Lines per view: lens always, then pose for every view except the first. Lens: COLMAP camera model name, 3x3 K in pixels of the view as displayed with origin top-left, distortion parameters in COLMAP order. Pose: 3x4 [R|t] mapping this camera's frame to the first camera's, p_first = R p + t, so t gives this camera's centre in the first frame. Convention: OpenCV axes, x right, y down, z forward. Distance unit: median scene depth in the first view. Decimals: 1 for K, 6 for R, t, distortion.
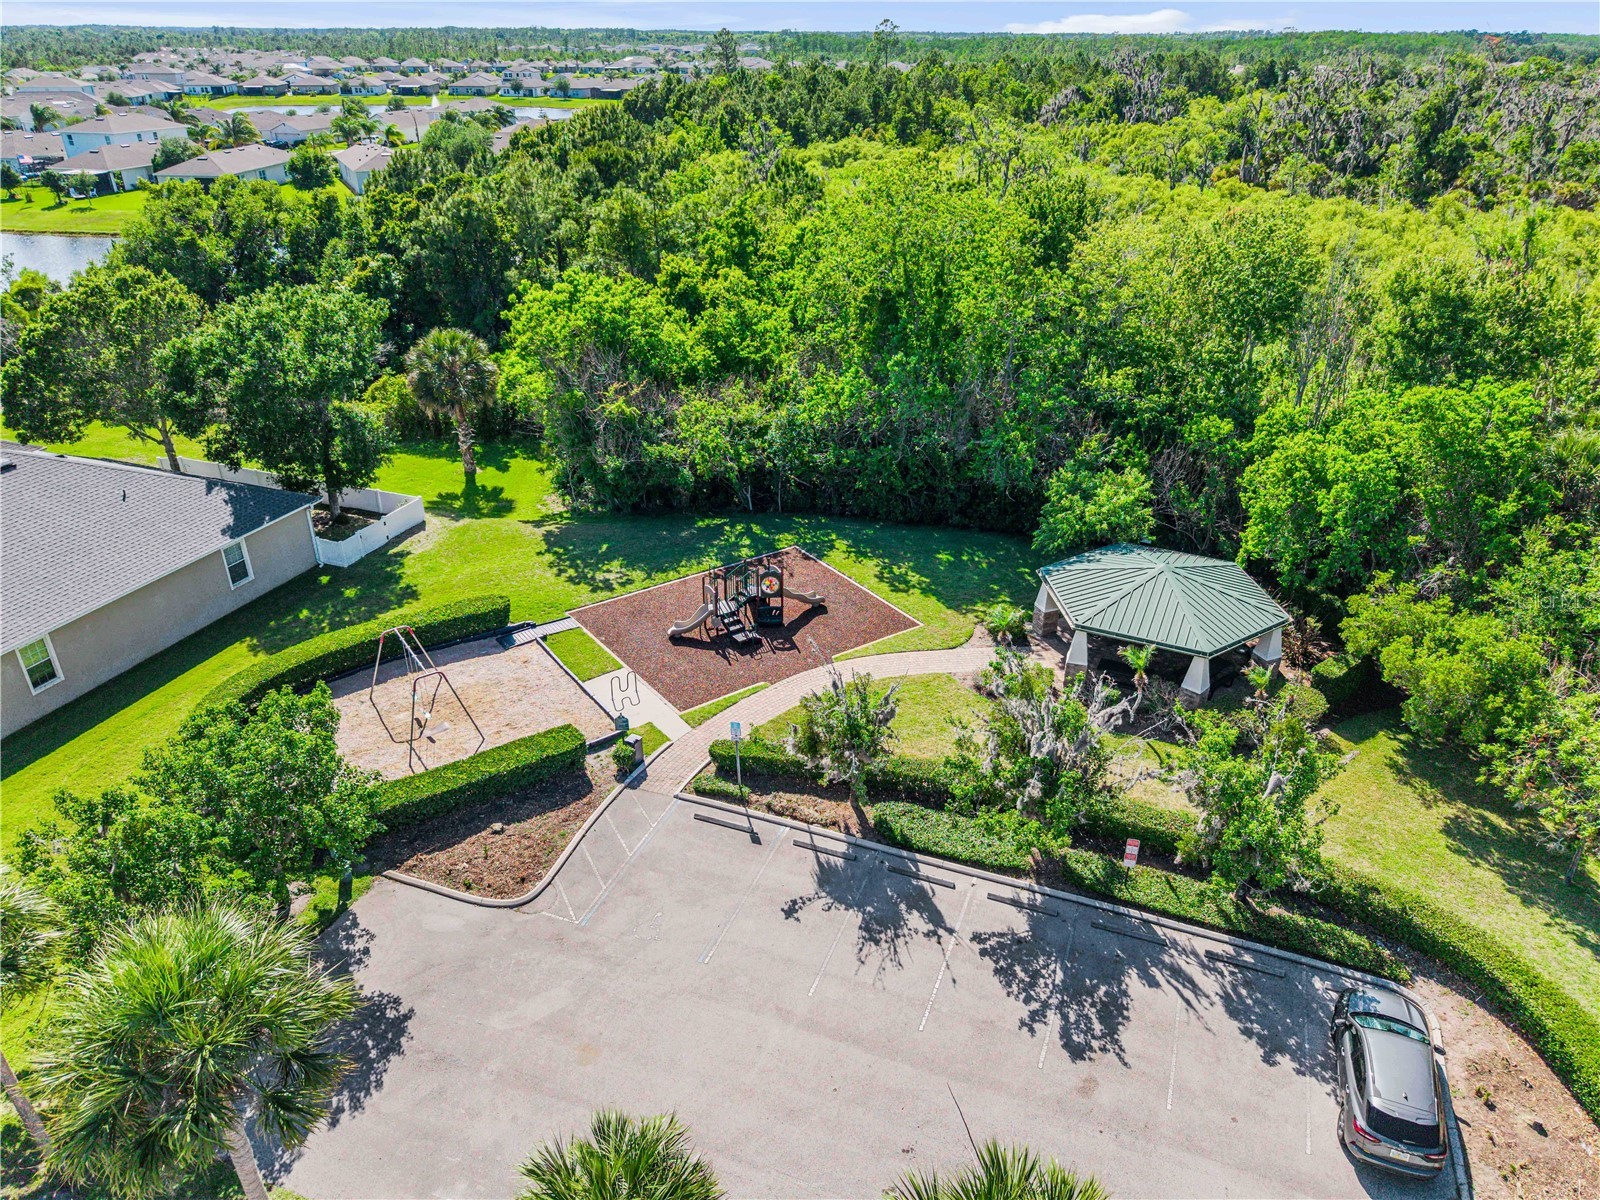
lens RADIAL K [[1084.8, 0, 788.4], [0, 1084.8, 595.2], [0, 0, 1]] dist [0.047072, -0.001399]
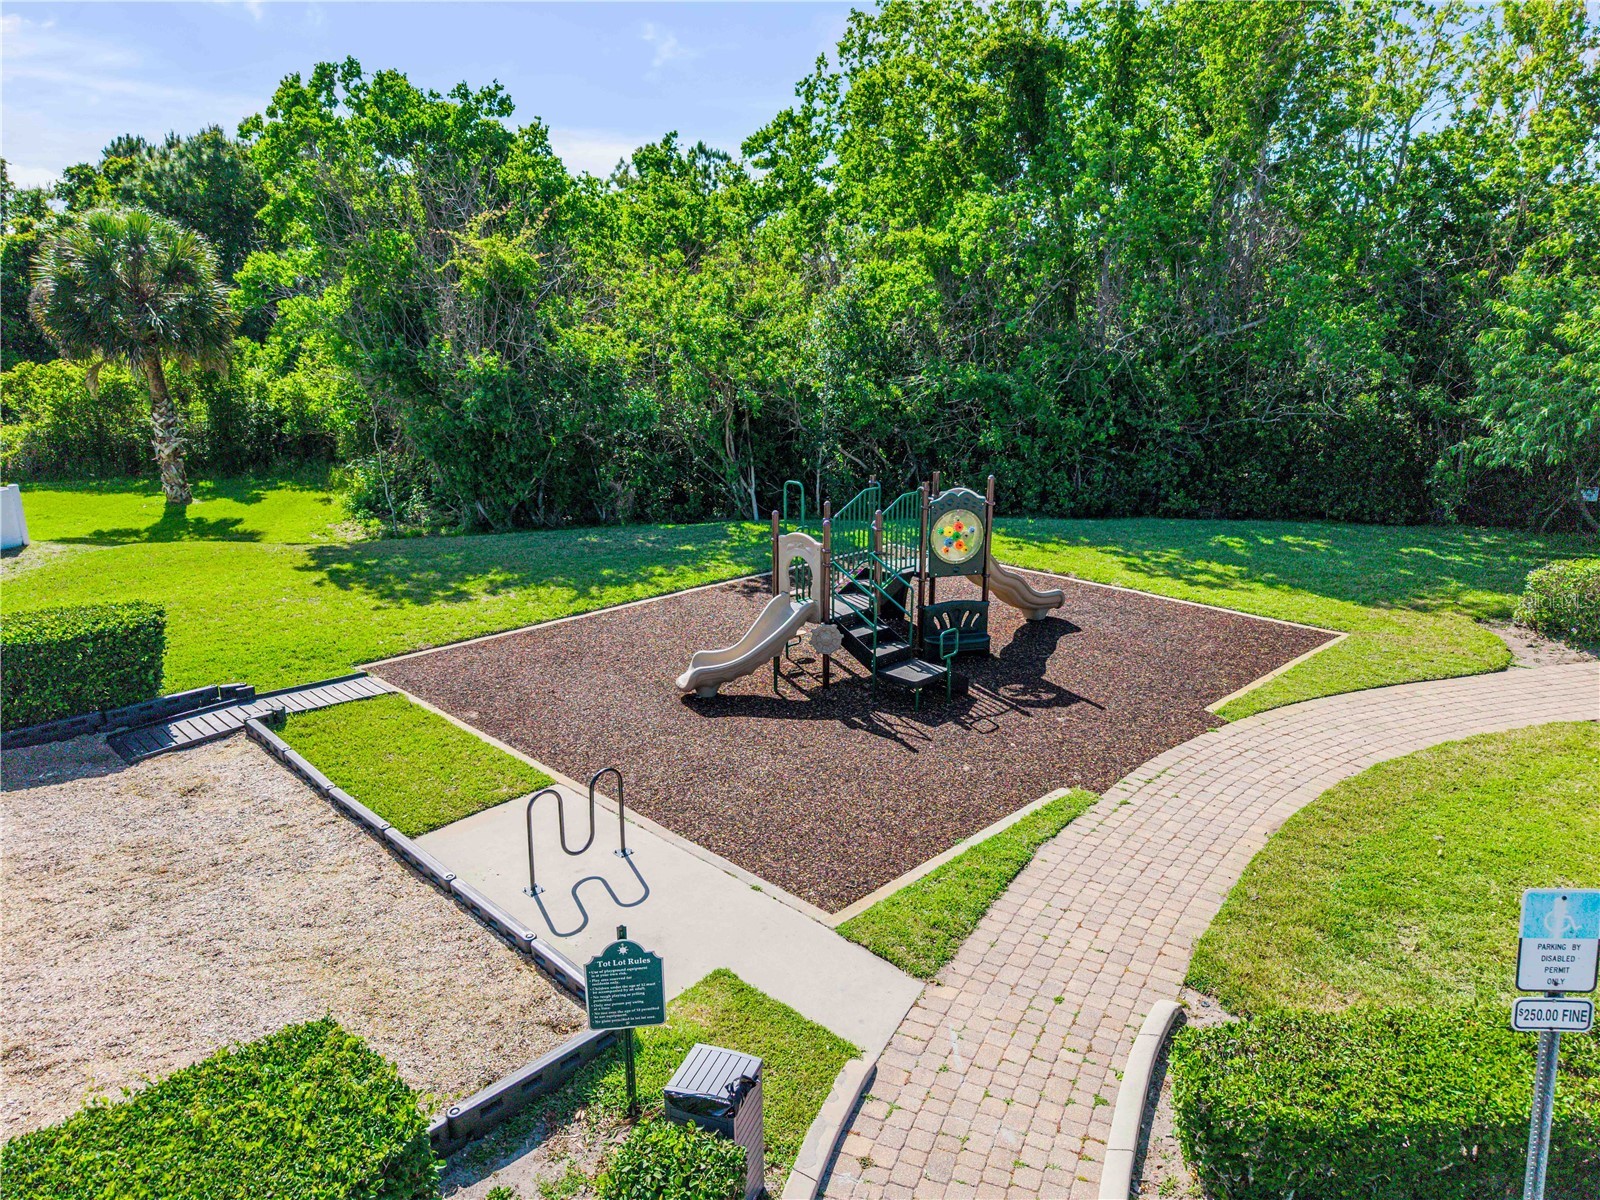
lens RADIAL K [[1084.8, 0, 788.4], [0, 1084.8, 595.2], [0, 0, 1]] dist [0.047072, -0.001399]
pose [[0.987792, -0.041167, 0.150239, -0.126008], [0.071490, 0.976688, -0.202410, 0.077138], [-0.138404, 0.210680, 0.967708, 0.669417]]
